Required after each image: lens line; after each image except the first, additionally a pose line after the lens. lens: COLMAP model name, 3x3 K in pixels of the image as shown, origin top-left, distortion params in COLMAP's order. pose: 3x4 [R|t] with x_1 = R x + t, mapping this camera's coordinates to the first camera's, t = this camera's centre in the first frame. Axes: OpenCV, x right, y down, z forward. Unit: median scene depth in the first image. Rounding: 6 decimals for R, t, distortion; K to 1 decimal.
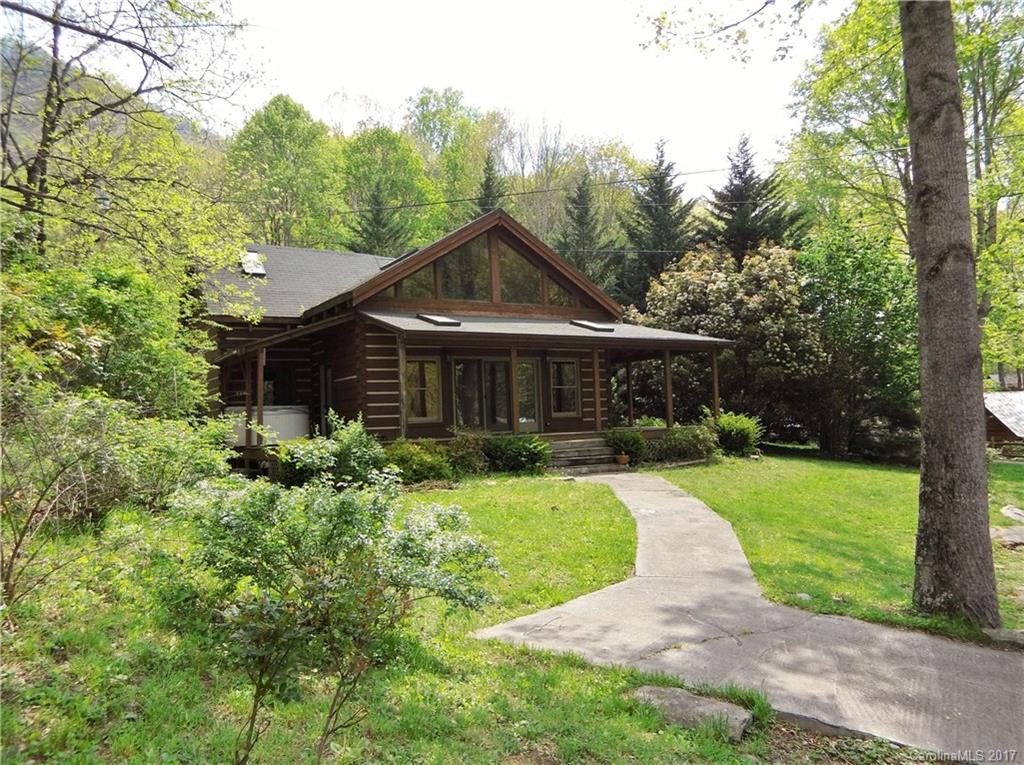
lens RADIAL K [[739.2, 0, 512.0], [0, 739.2, 382.5], [0, 0, 1]] dist [0.000048, -0.004517]
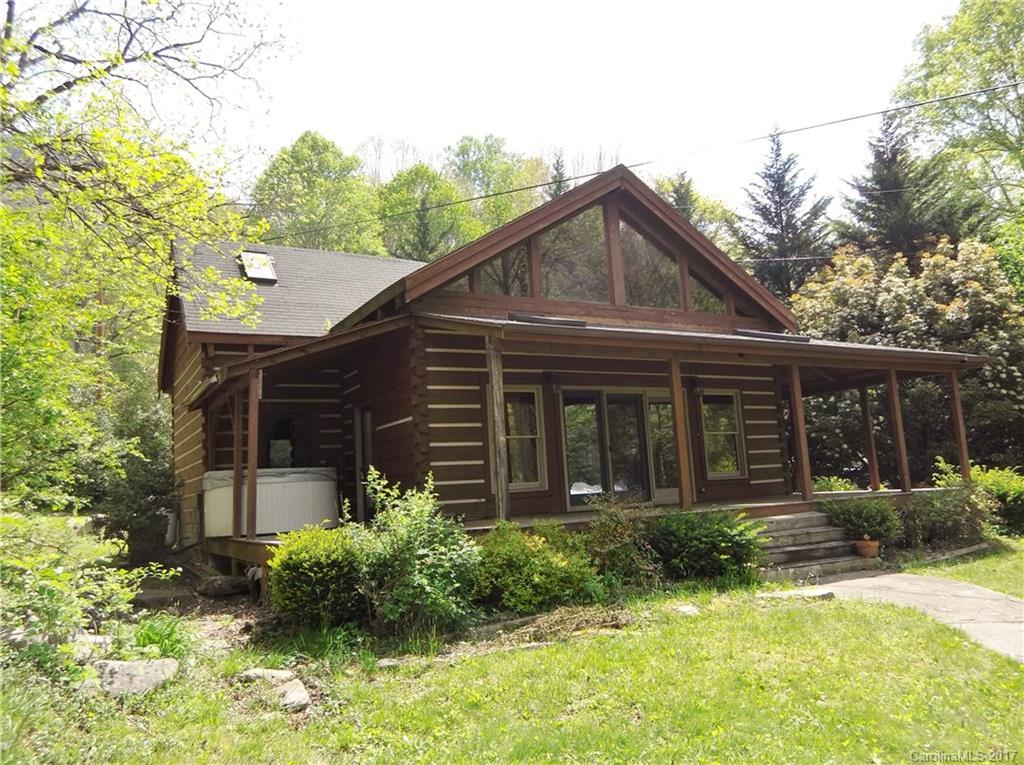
lens RADIAL K [[739.2, 0, 512.0], [0, 739.2, 382.5], [0, 0, 1]] dist [0.000048, -0.004517]
pose [[0.998567, -0.027680, -0.045804, -0.083227], [0.023354, 0.995445, -0.092430, 0.017812], [0.048154, 0.091228, 0.994665, 0.330014]]
